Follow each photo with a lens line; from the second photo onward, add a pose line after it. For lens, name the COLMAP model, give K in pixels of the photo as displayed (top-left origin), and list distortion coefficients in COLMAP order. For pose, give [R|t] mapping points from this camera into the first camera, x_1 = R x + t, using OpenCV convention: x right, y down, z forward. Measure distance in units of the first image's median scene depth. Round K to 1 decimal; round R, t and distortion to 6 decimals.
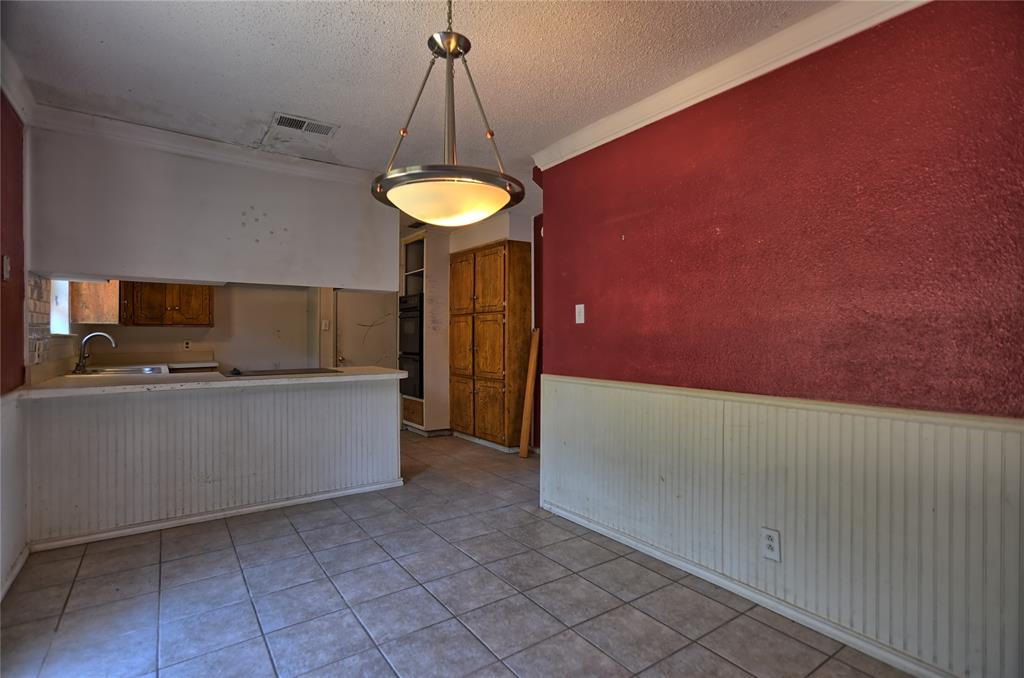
lens RADIAL K [[494.6, 0, 514.2], [0, 494.6, 338.4], [0, 0, 1]] dist [-0.025673, 0.013065]
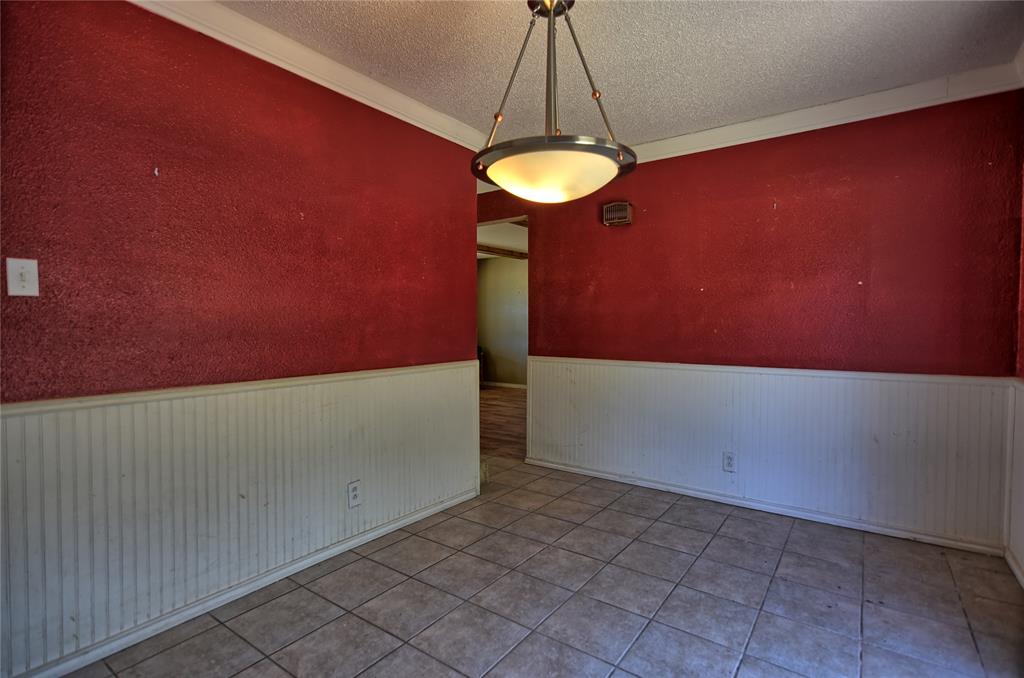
lens RADIAL K [[494.6, 0, 507.8], [0, 494.6, 336.5], [0, 0, 1]] dist [-0.025673, 0.013065]
pose [[-0.322429, -0.028066, 0.946177, -0.558747], [0.002702, 0.999529, 0.030569, -0.003112], [-0.946590, 0.012413, -0.322202, 0.780596]]
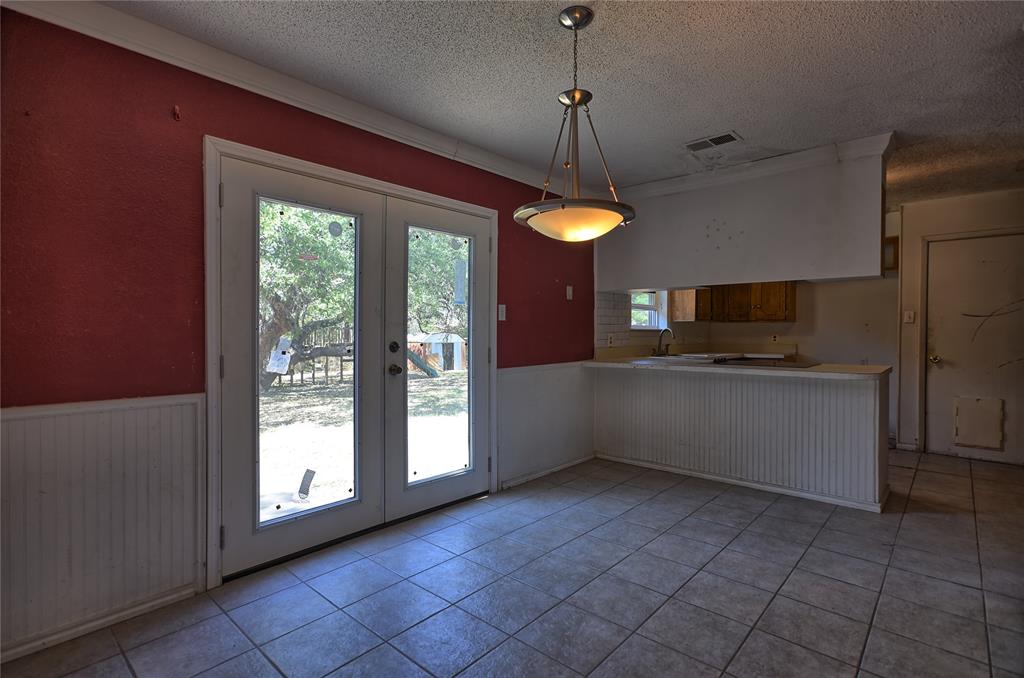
lens RADIAL K [[494.6, 0, 506.1], [0, 494.6, 338.8], [0, 0, 1]] dist [-0.025673, 0.013065]
pose [[0.210573, 0.013699, -0.977482, 0.603974], [-0.001742, 0.999905, 0.013638, 0.000781], [0.977576, -0.001169, 0.210577, 0.318808]]
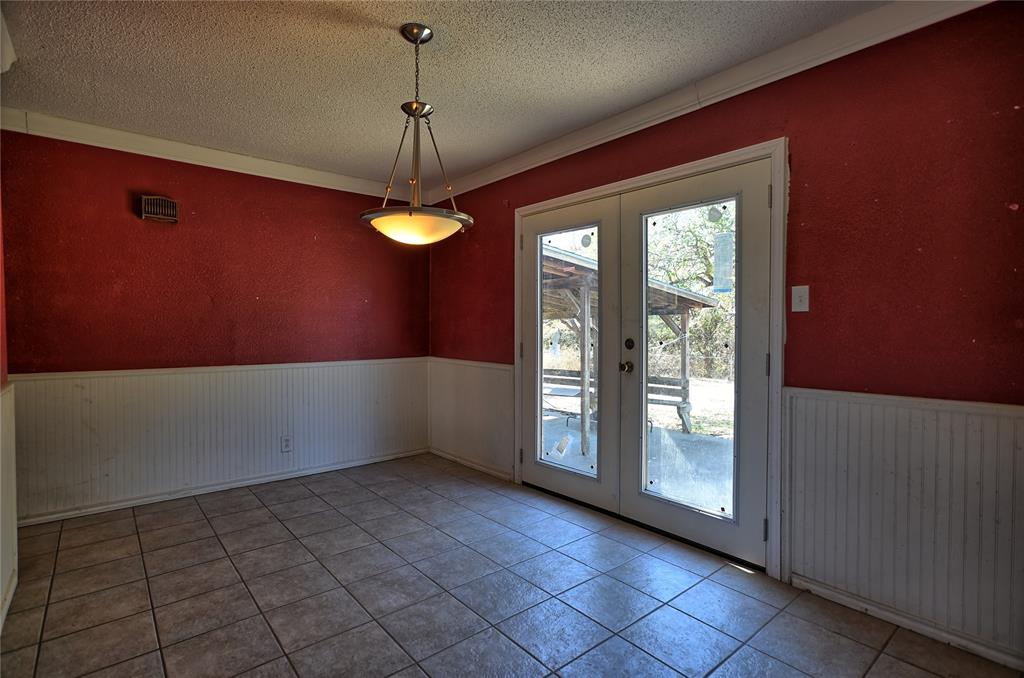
lens RADIAL K [[494.6, 0, 511.9], [0, 494.6, 336.4], [0, 0, 1]] dist [-0.025673, 0.013065]
pose [[-0.996279, -0.000214, -0.086190, -0.153429], [-0.002140, 0.999750, 0.022257, -0.004733], [0.086164, 0.022359, -0.996030, 1.342308]]
